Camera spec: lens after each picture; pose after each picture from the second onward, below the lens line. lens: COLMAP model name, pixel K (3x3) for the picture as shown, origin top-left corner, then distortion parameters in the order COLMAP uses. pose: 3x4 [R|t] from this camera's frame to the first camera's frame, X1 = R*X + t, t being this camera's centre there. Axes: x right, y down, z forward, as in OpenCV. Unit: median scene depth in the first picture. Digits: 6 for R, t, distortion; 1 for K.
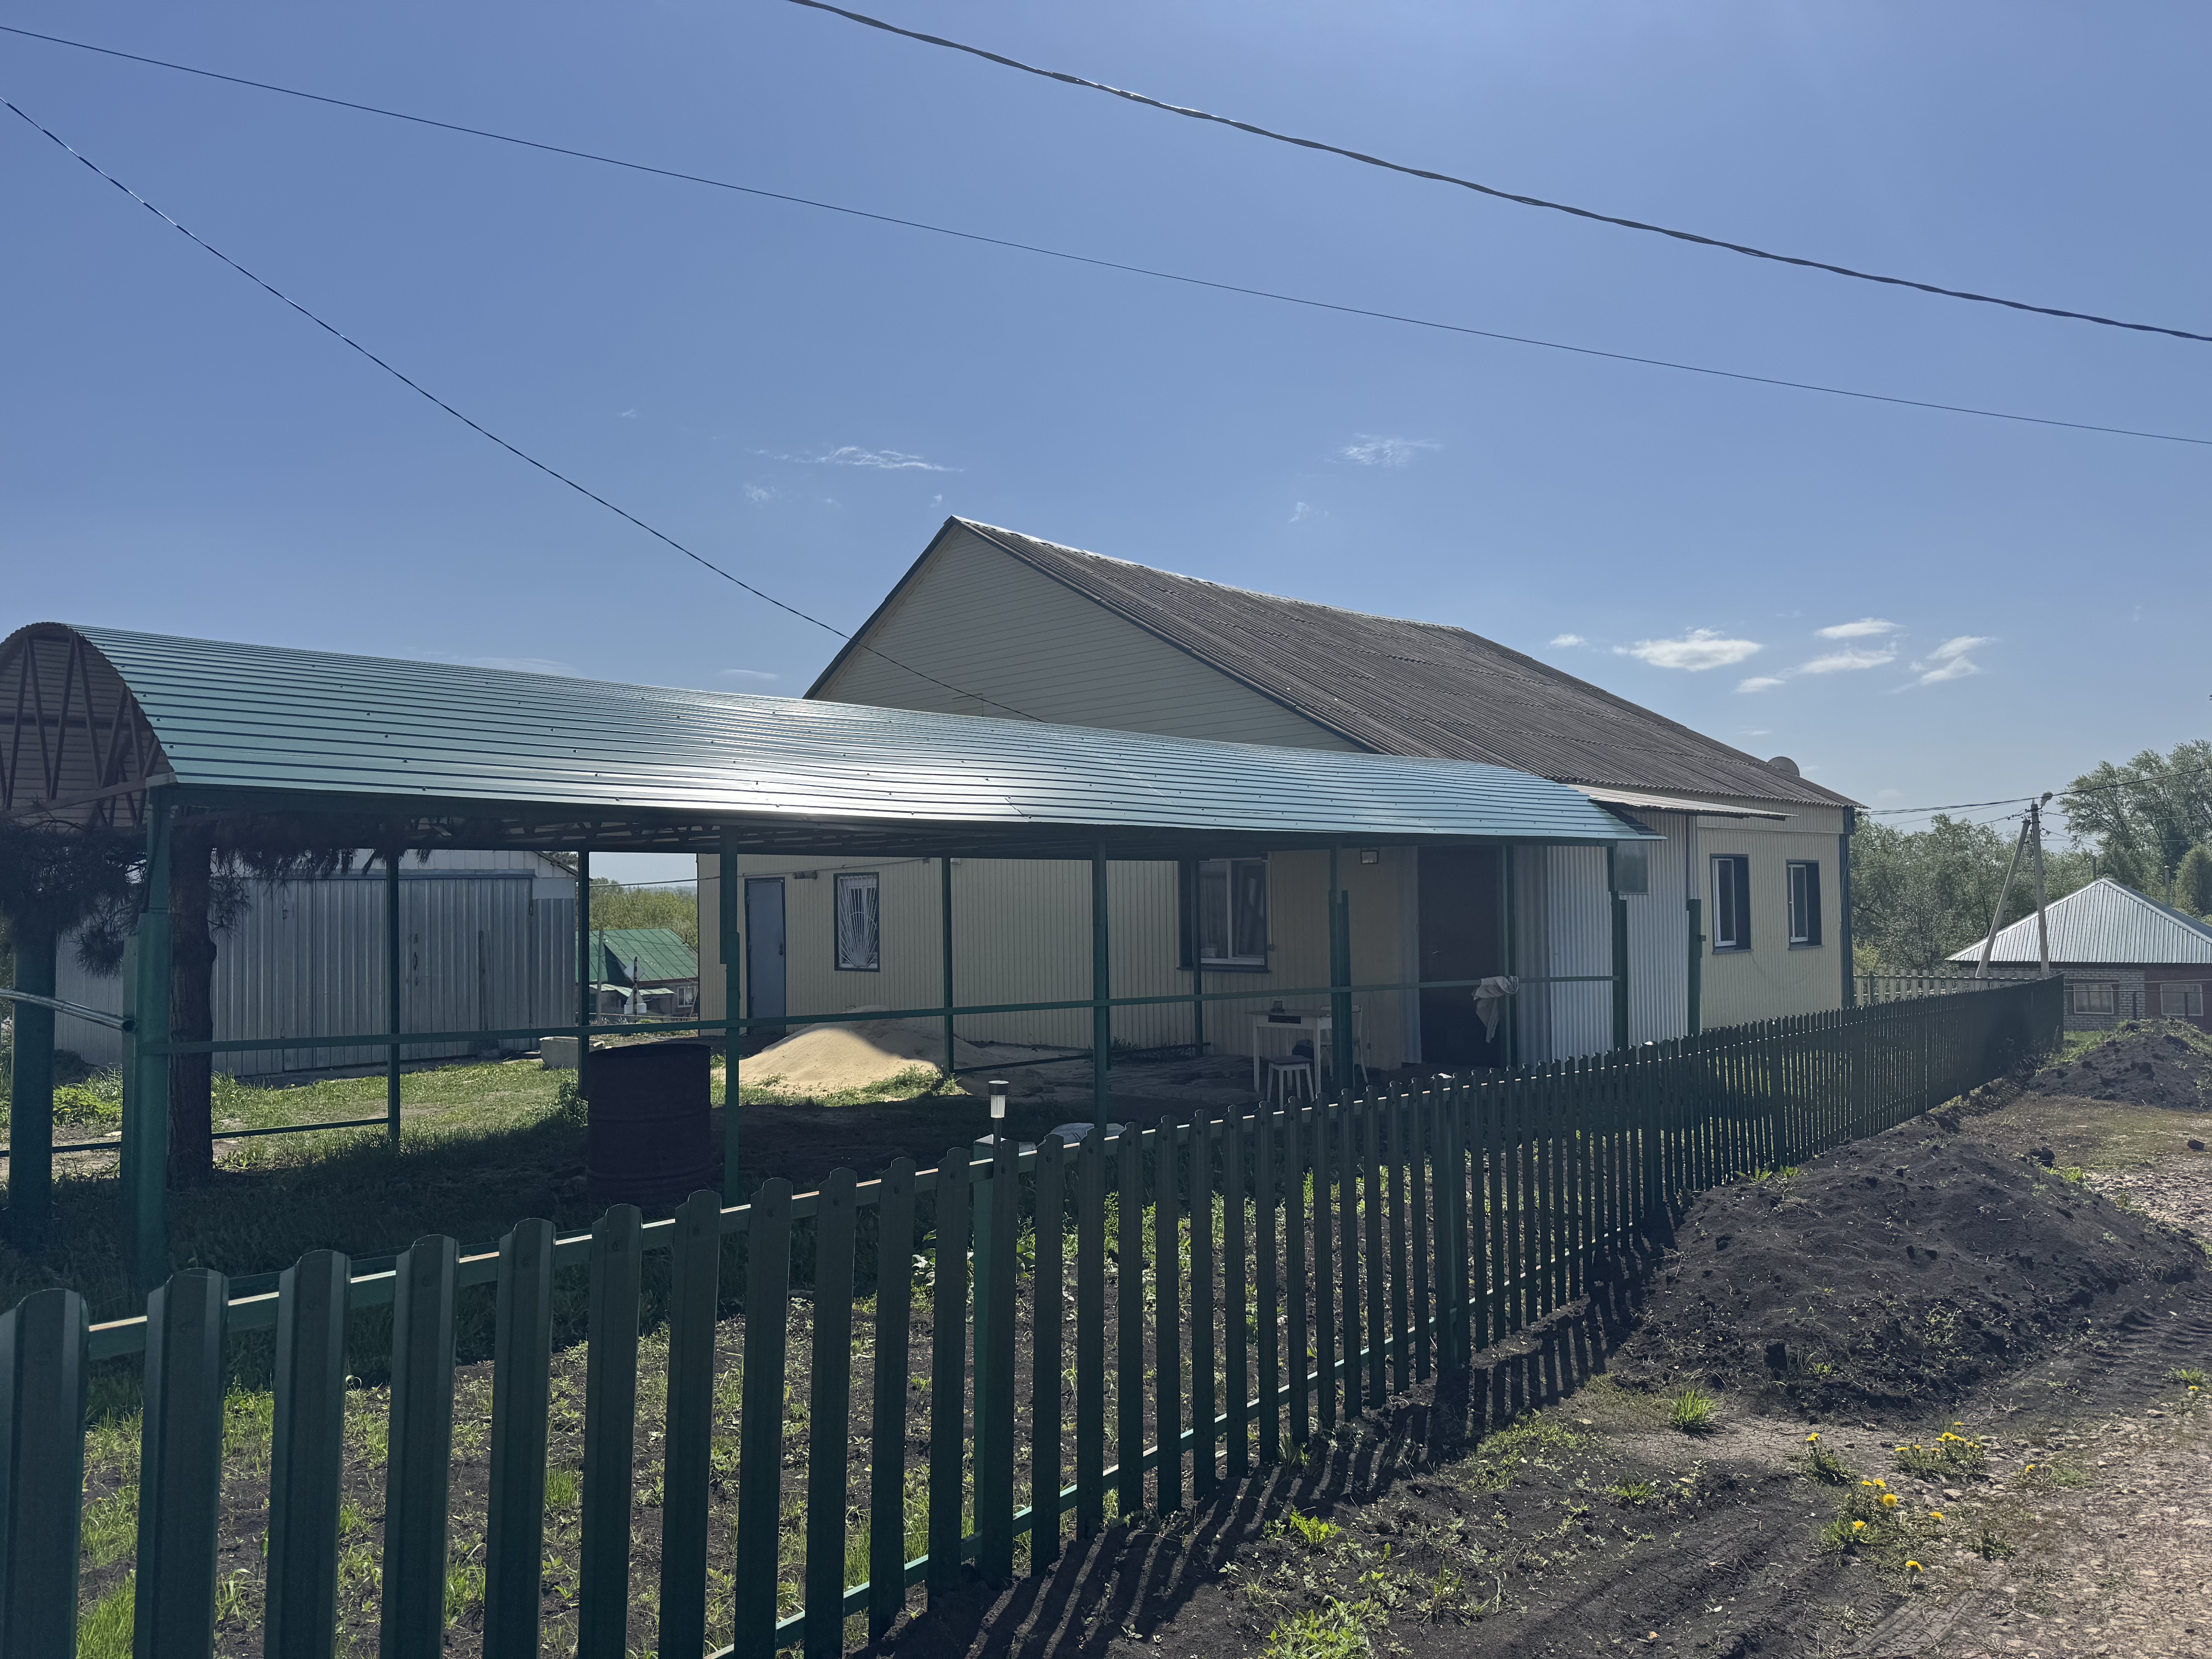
lens RADIAL K [[1578.5, 0, 1106.0], [0, 1578.5, 829.5], [0, 0, 1]] dist [-0.031249, 0.008007]
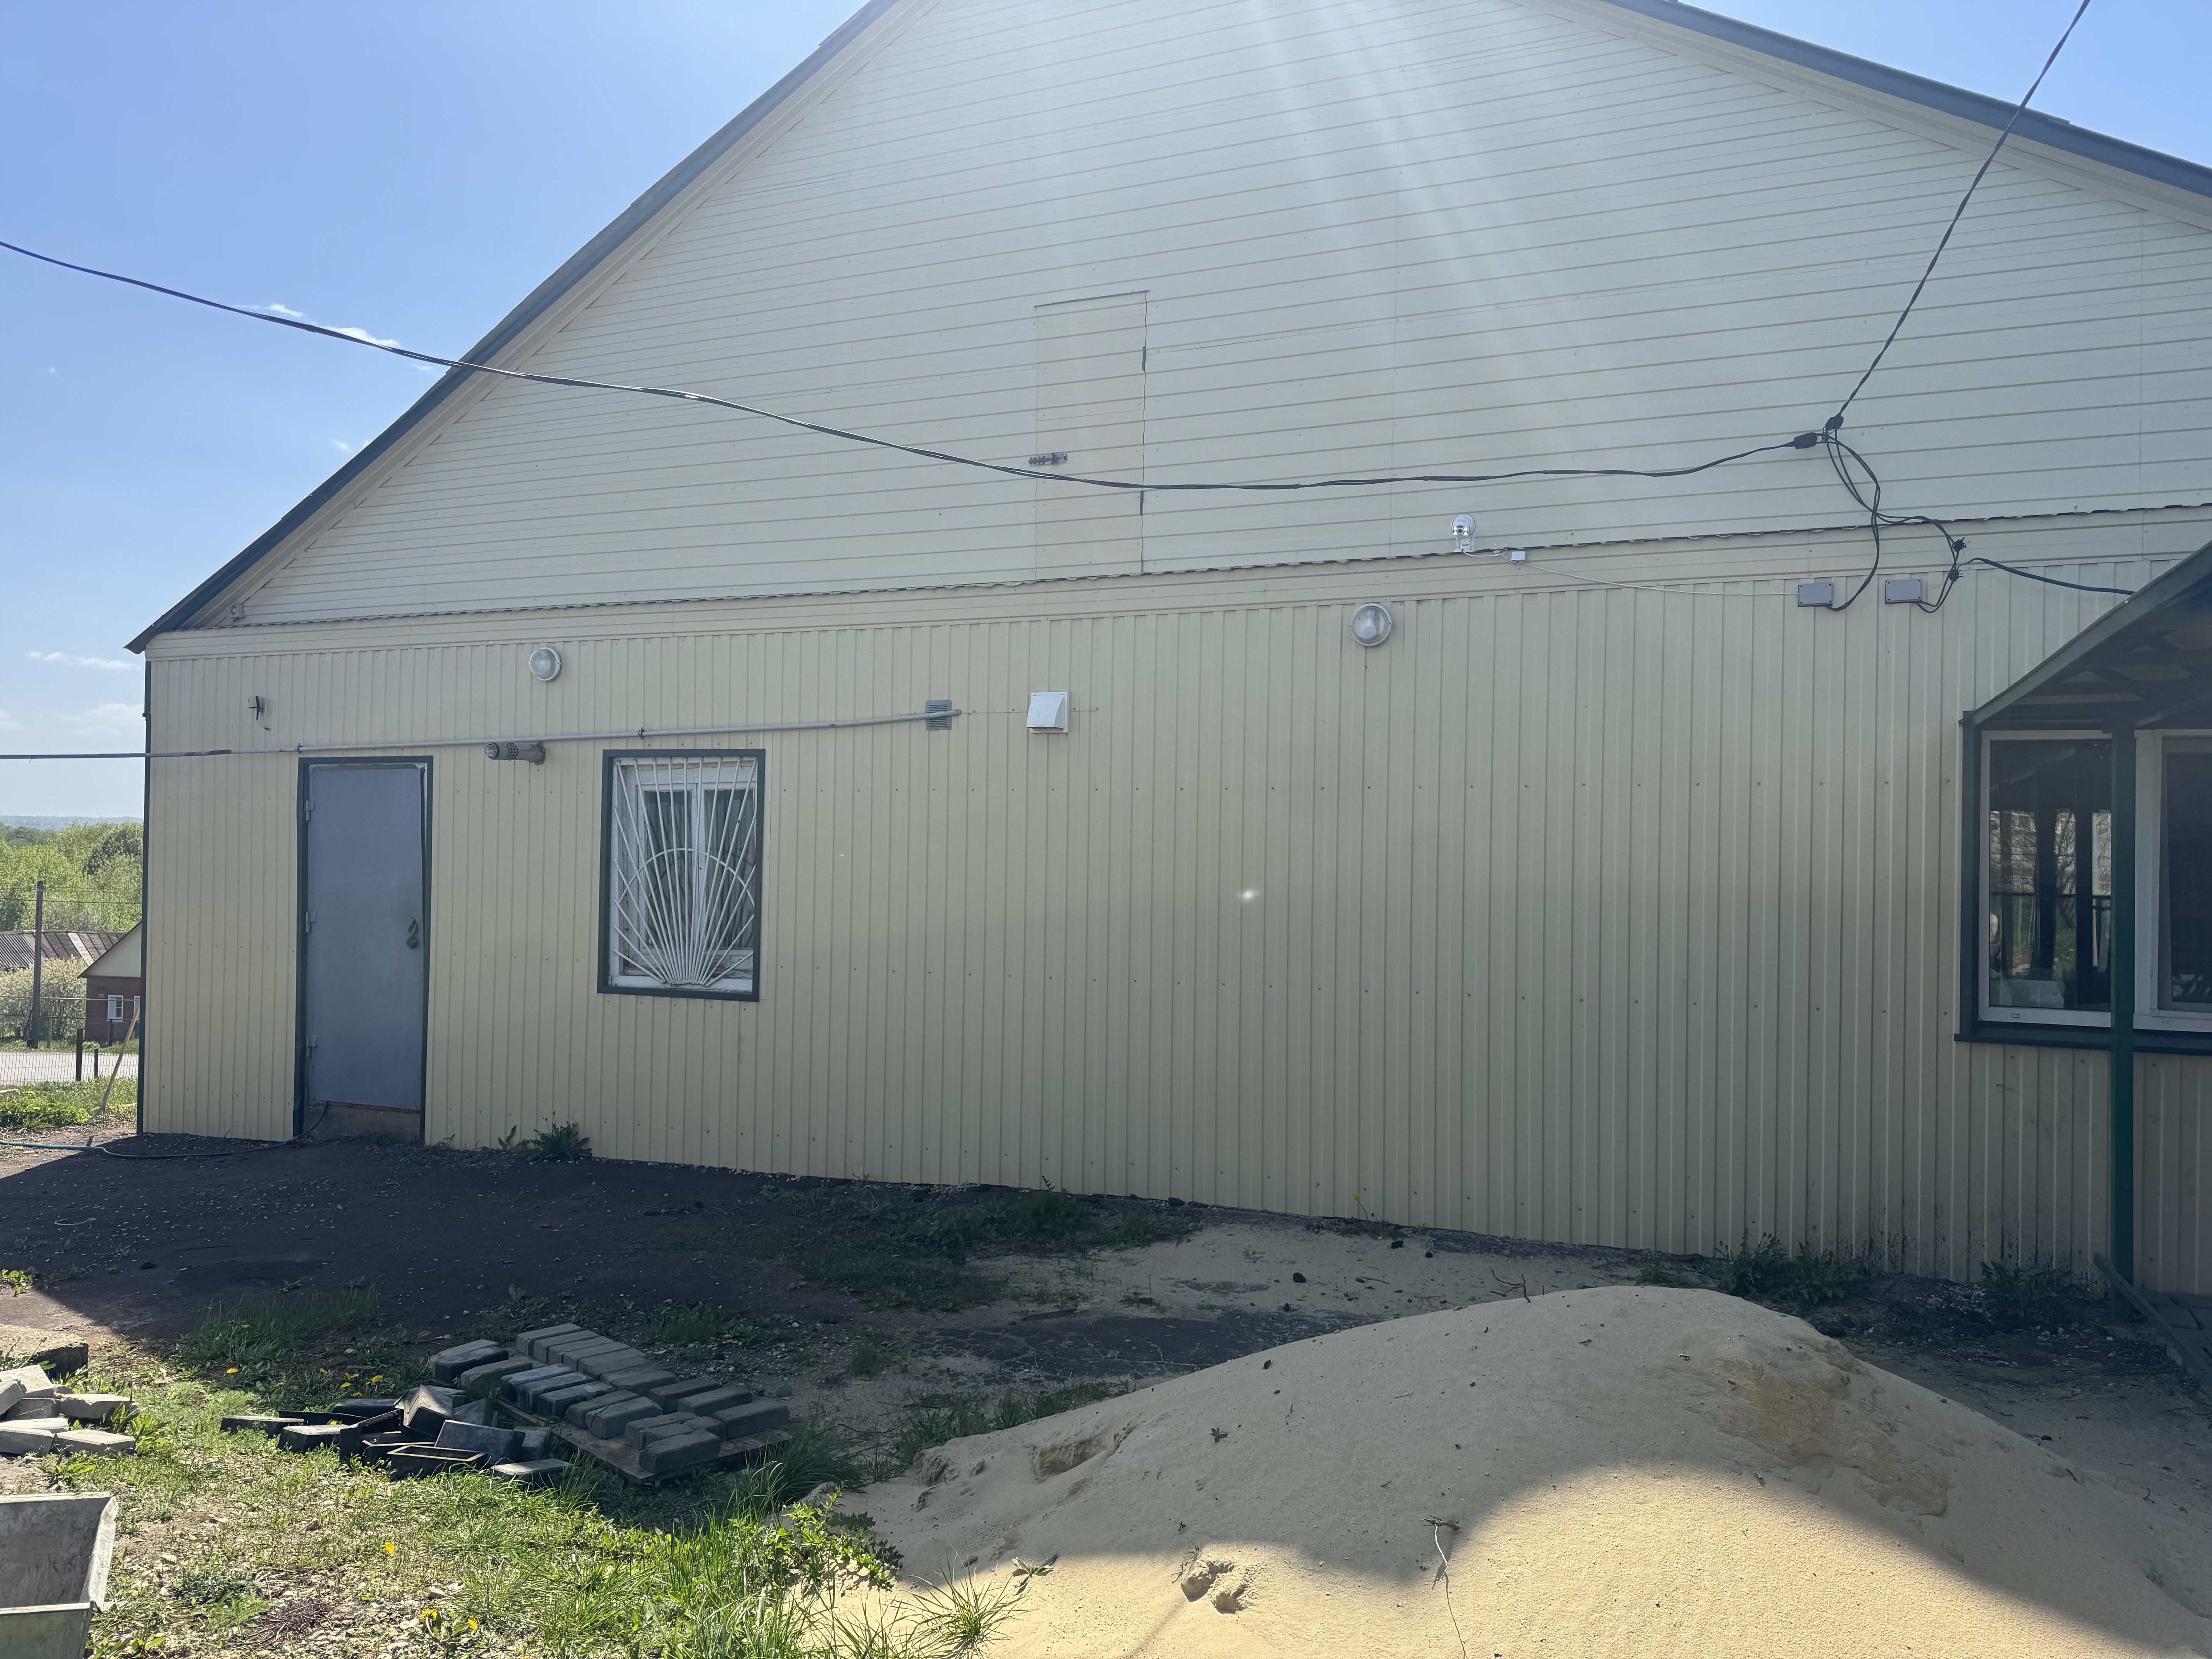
lens RADIAL K [[1549.9, 0, 1106.0], [0, 1549.9, 829.5], [0, 0, 1]] dist [-0.003162, -0.003330]
pose [[0.914093, 0.044633, 0.403042, -0.314020], [-0.053032, 0.998546, 0.009697, 0.054923], [-0.402023, -0.030238, 0.915130, 0.850999]]
